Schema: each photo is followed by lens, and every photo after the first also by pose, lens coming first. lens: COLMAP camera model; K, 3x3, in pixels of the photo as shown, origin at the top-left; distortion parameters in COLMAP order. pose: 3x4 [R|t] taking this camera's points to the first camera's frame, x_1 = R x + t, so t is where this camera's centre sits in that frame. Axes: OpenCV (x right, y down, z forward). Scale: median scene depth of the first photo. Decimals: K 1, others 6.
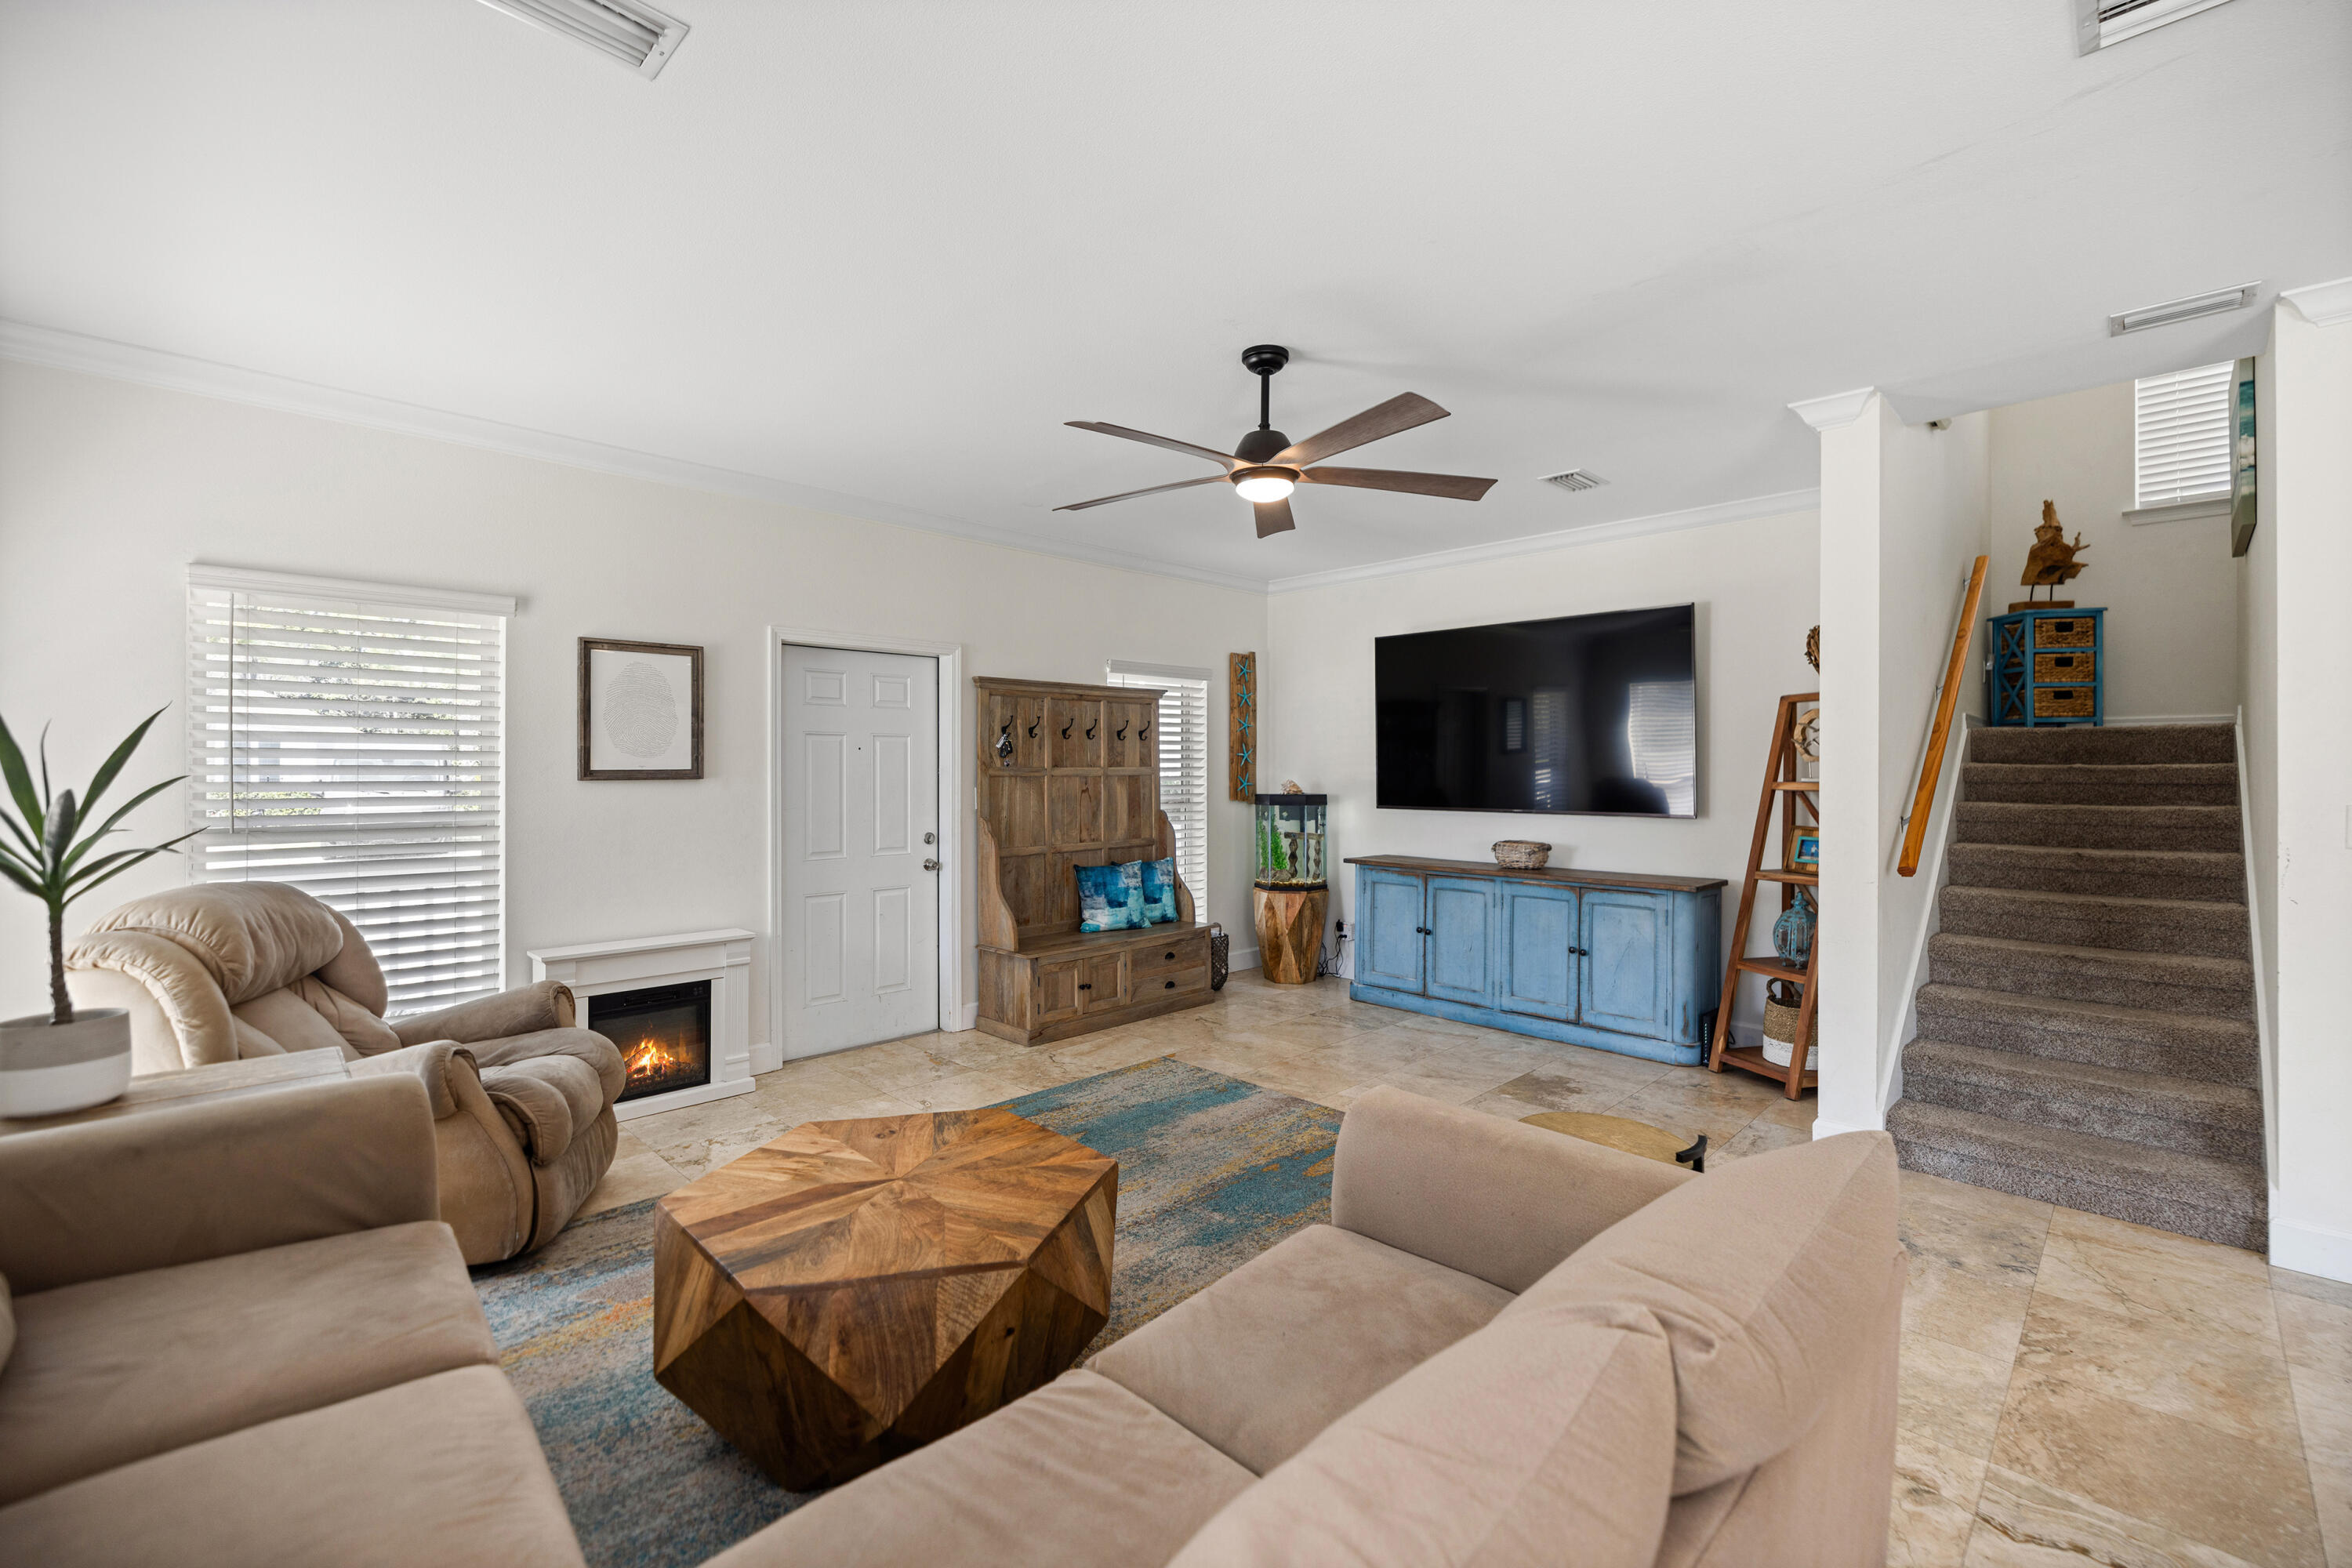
lens RADIAL K [[1014.2, 0, 1186.8], [0, 1014.2, 757.8], [0, 0, 1]] dist [0.002229, 0.000092]
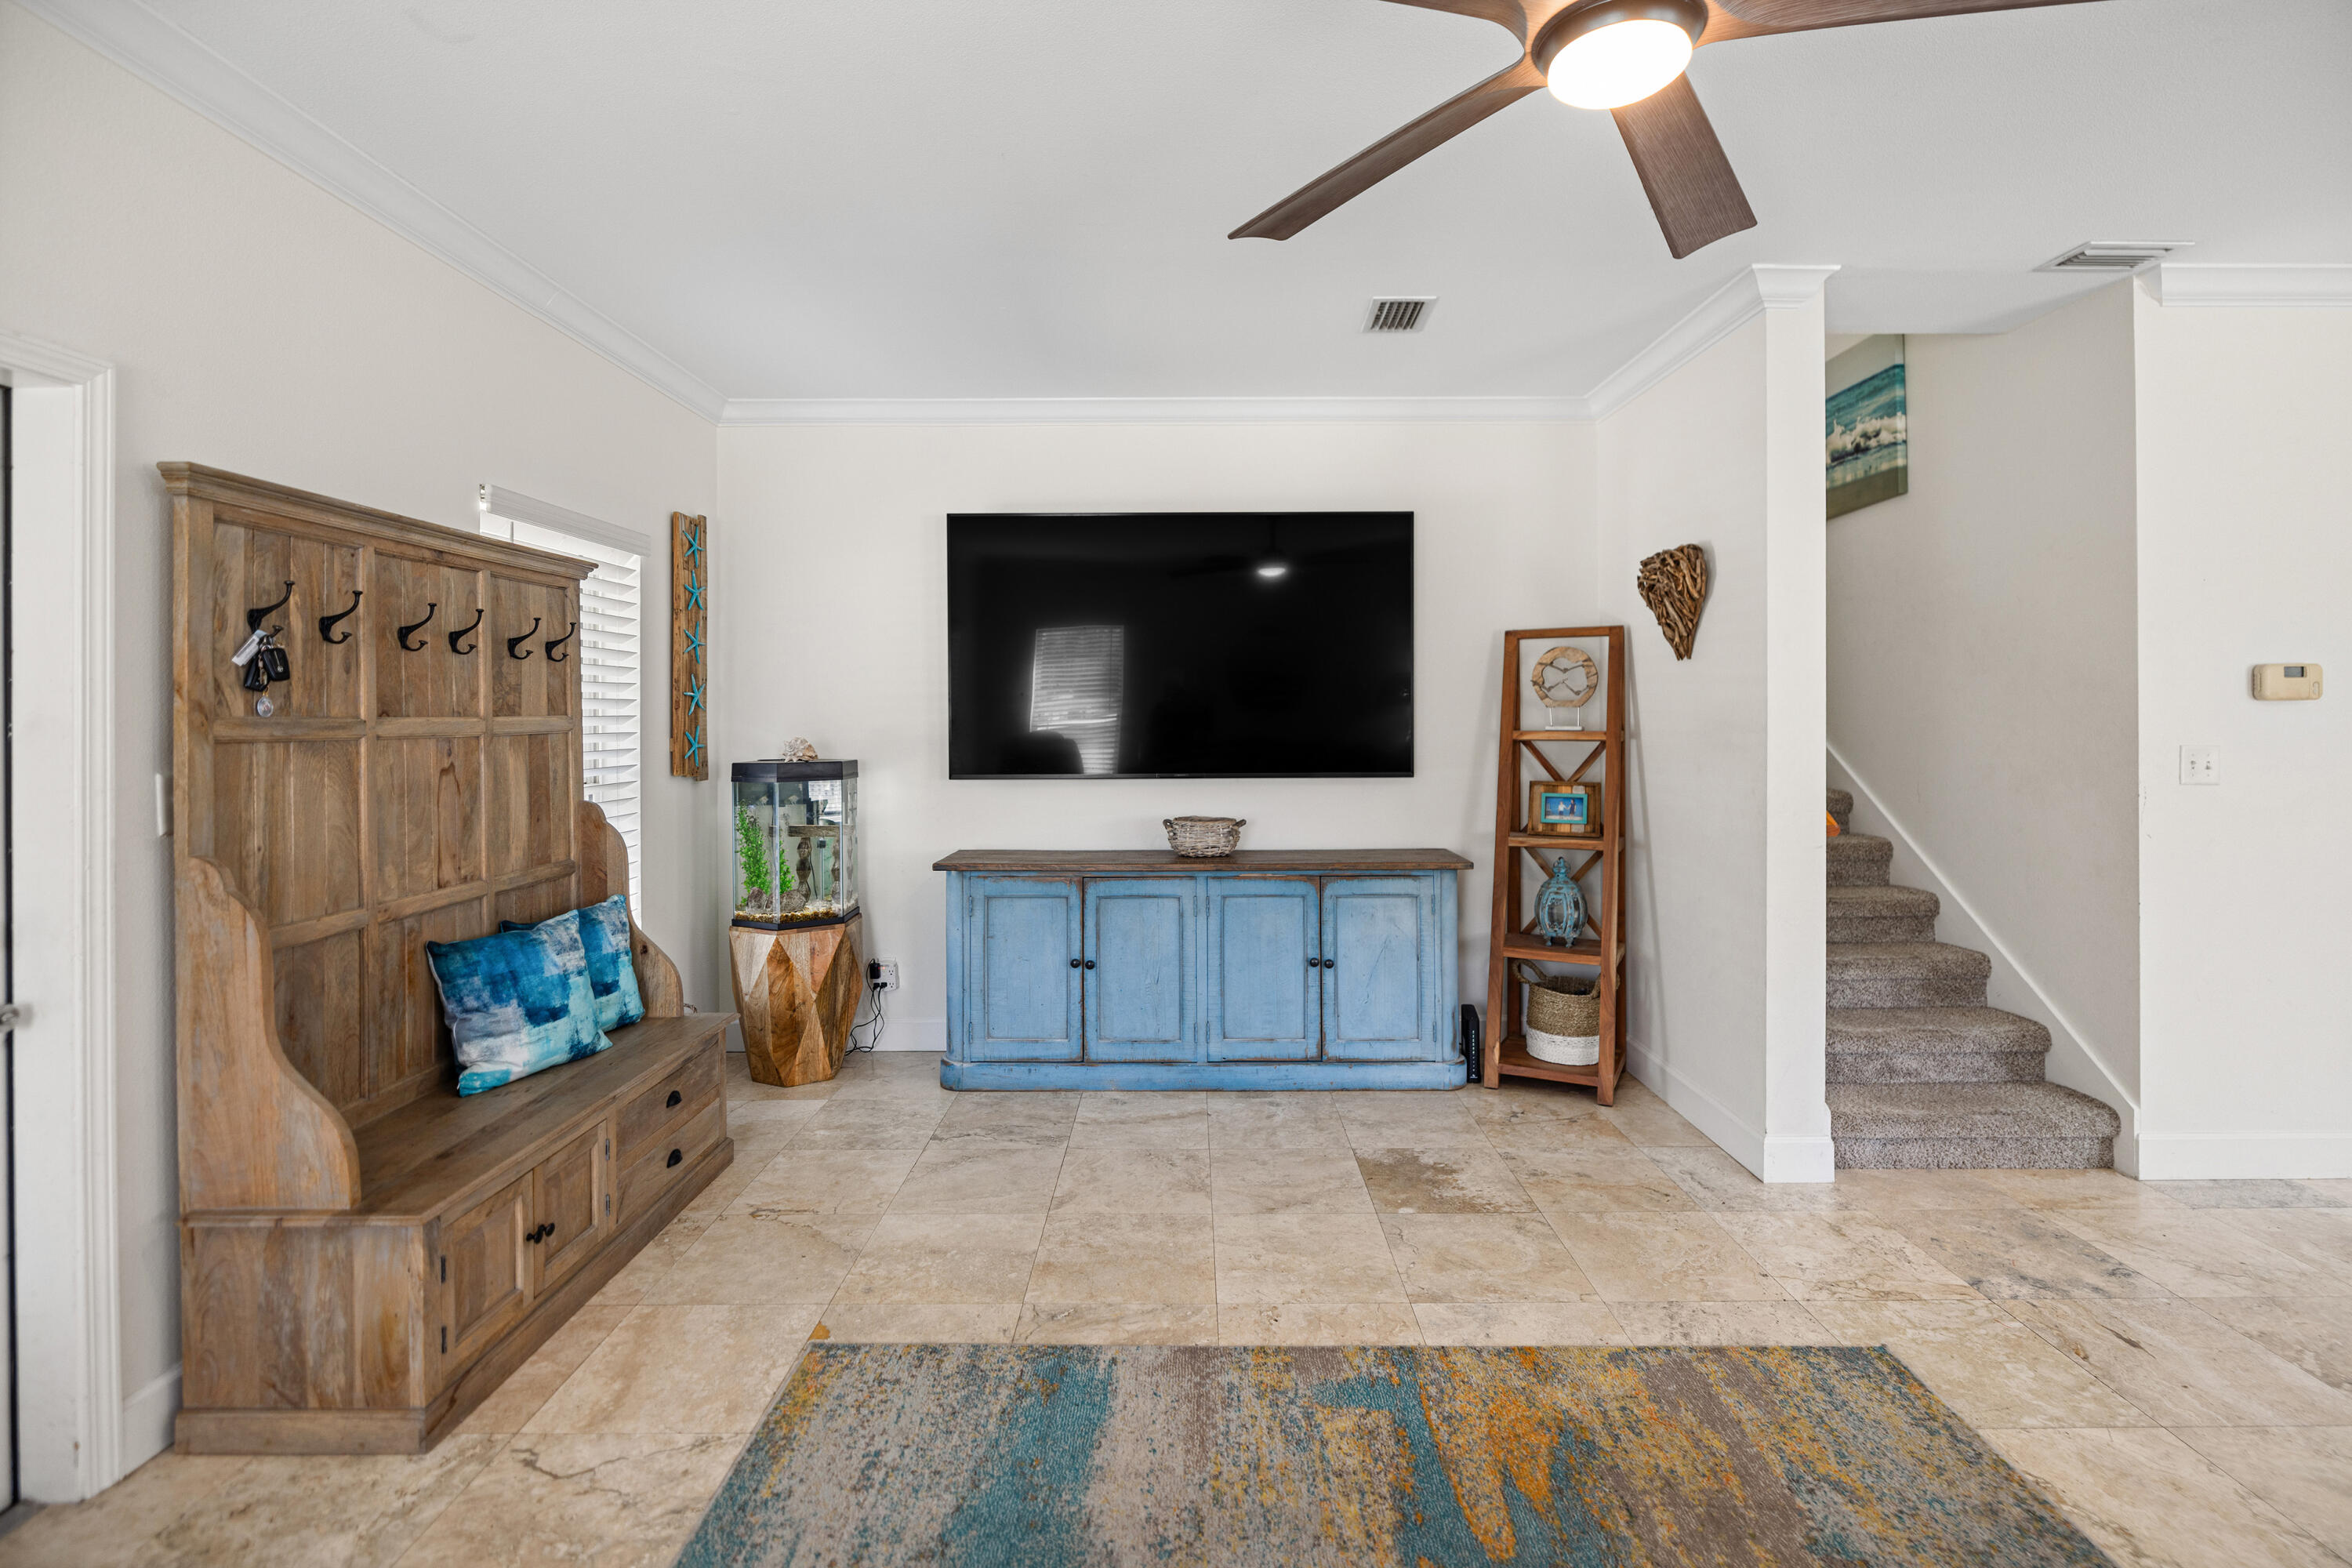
lens RADIAL K [[1081.0, 0, 1198.2], [0, 1081.0, 714.6], [0, 0, 1]] dist [-0.004504, 0.000150]
pose [[0.703639, -0.001817, 0.710555, -0.218762], [-0.003018, 0.999980, 0.005546, 0.005104], [-0.710551, -0.006046, 0.703620, 0.471310]]
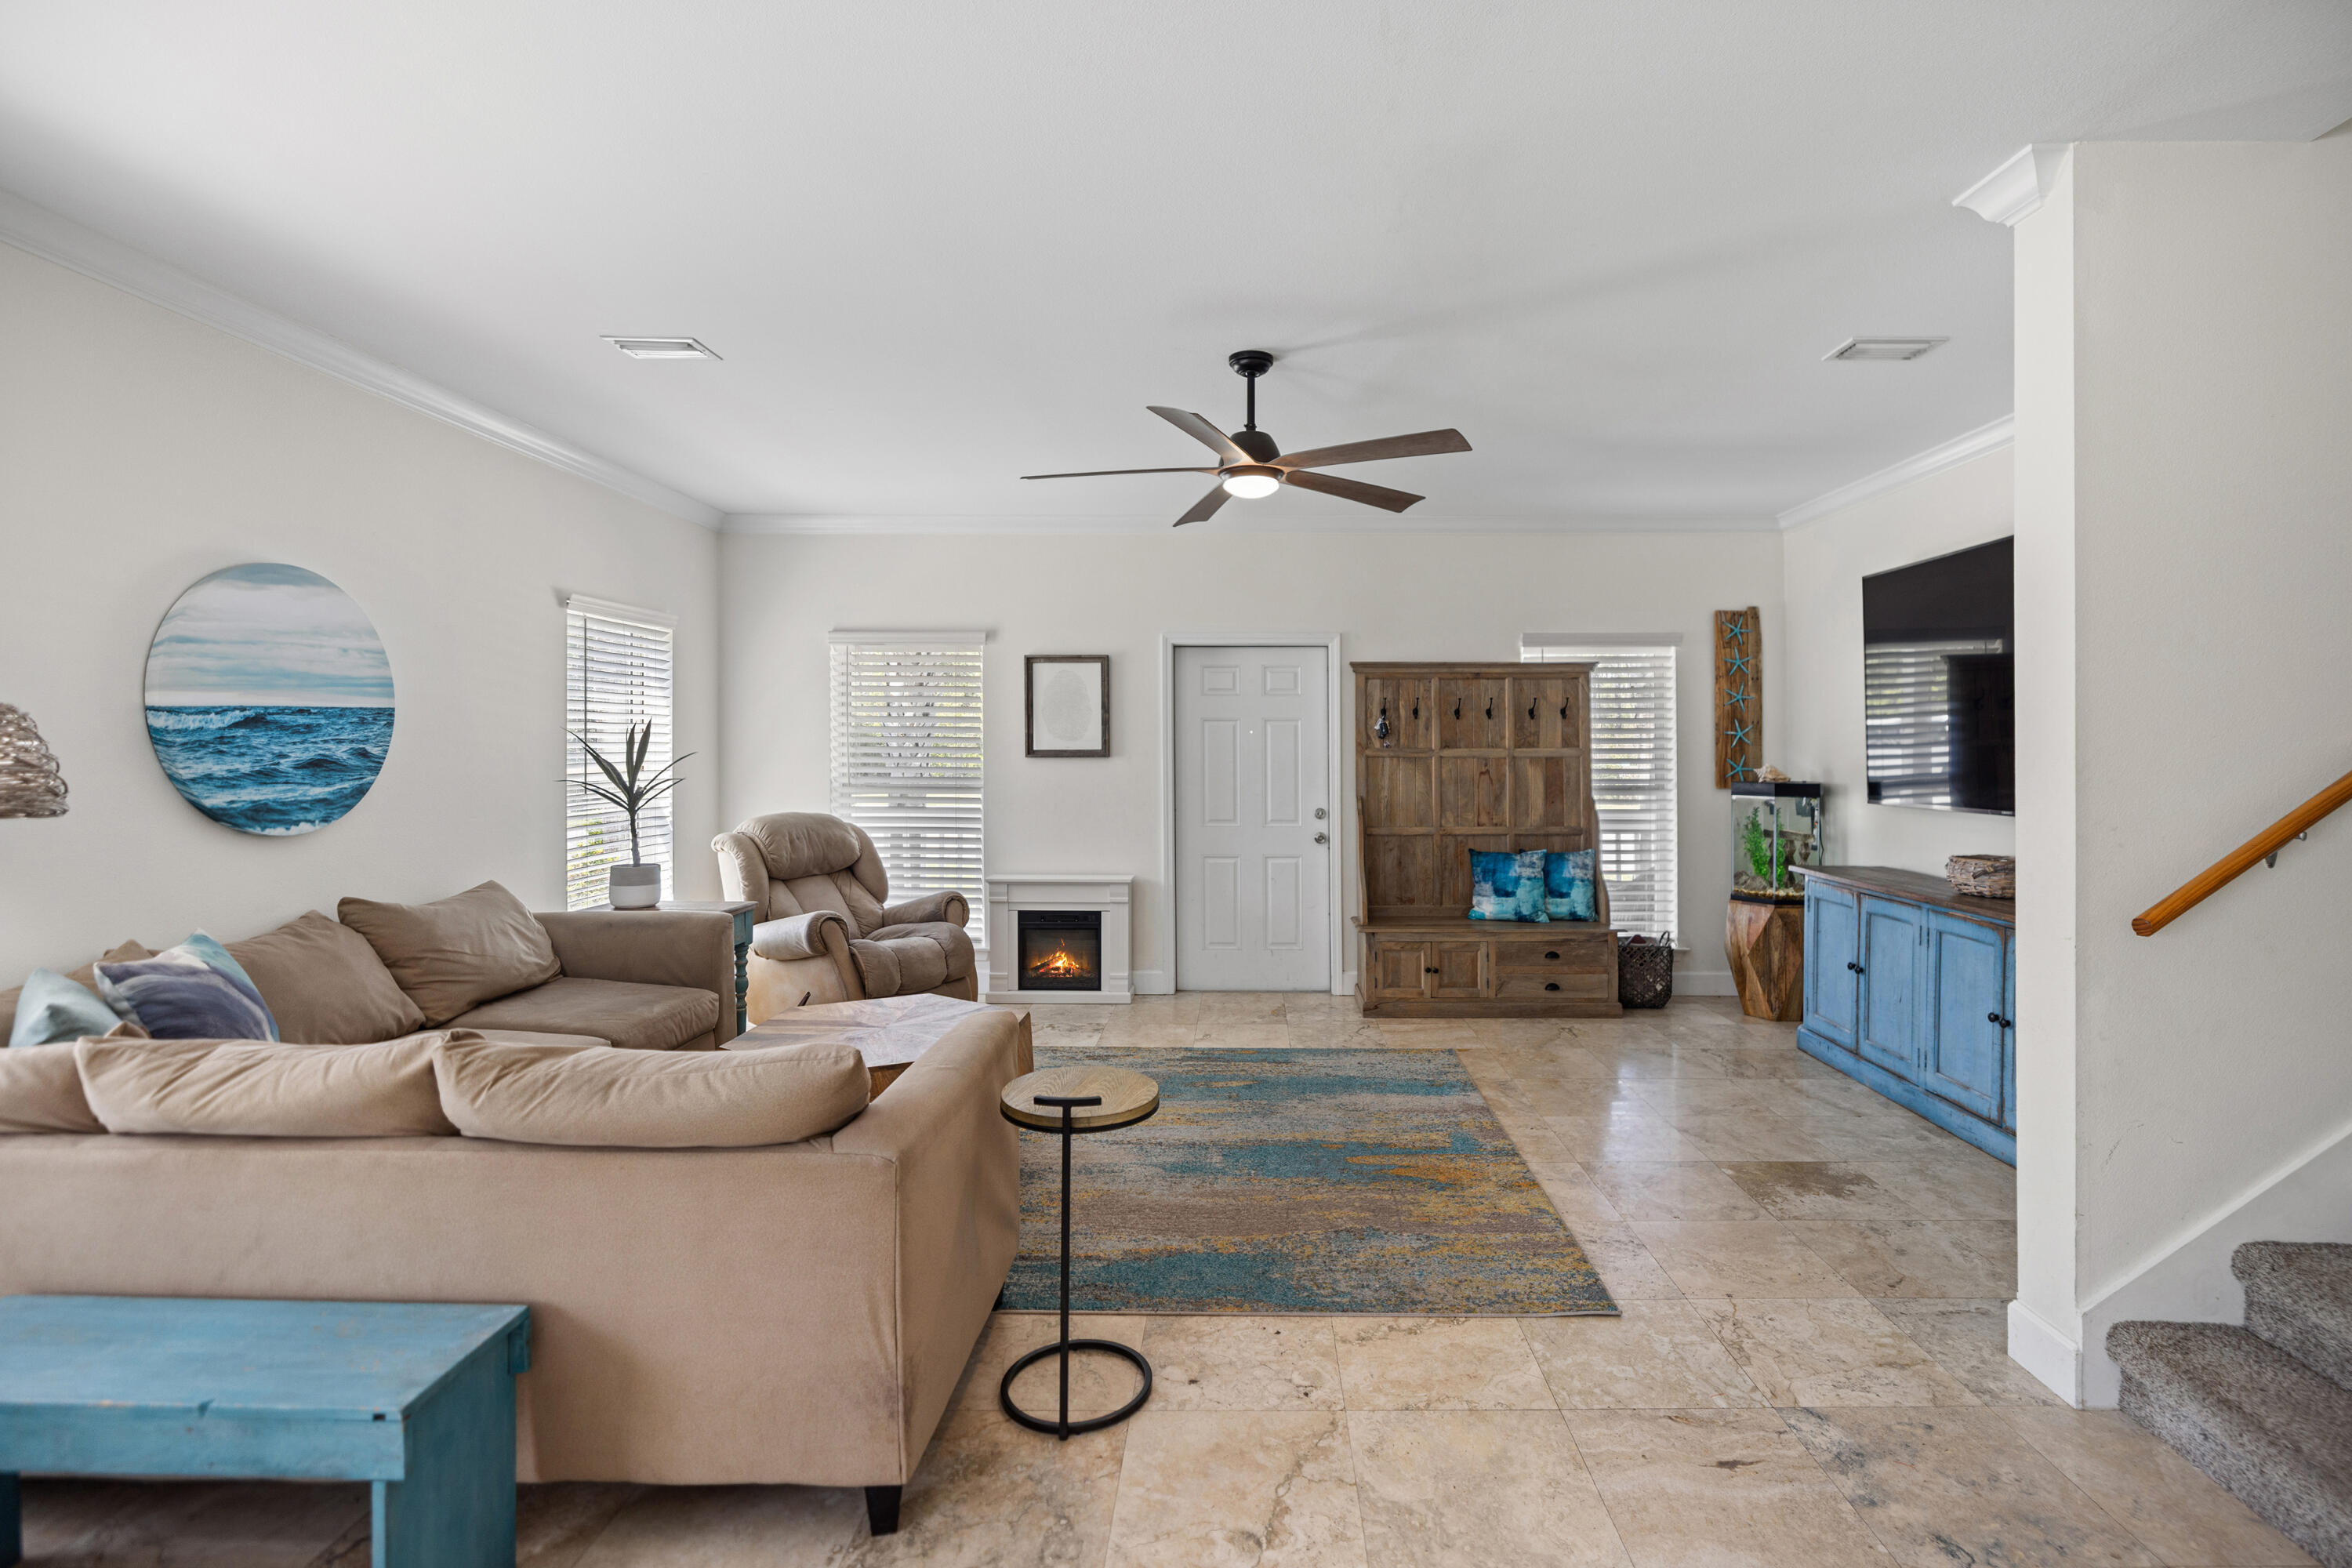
lens RADIAL K [[1096.9, 0, 1219.7], [0, 1096.9, 740.2], [0, 0, 1]] dist [-0.002694, -0.000125]
pose [[0.691999, -0.003975, -0.721887, 0.511259], [0.005863, 0.999983, 0.000115, -0.000061], [0.721875, -0.004312, 0.692011, 0.107364]]
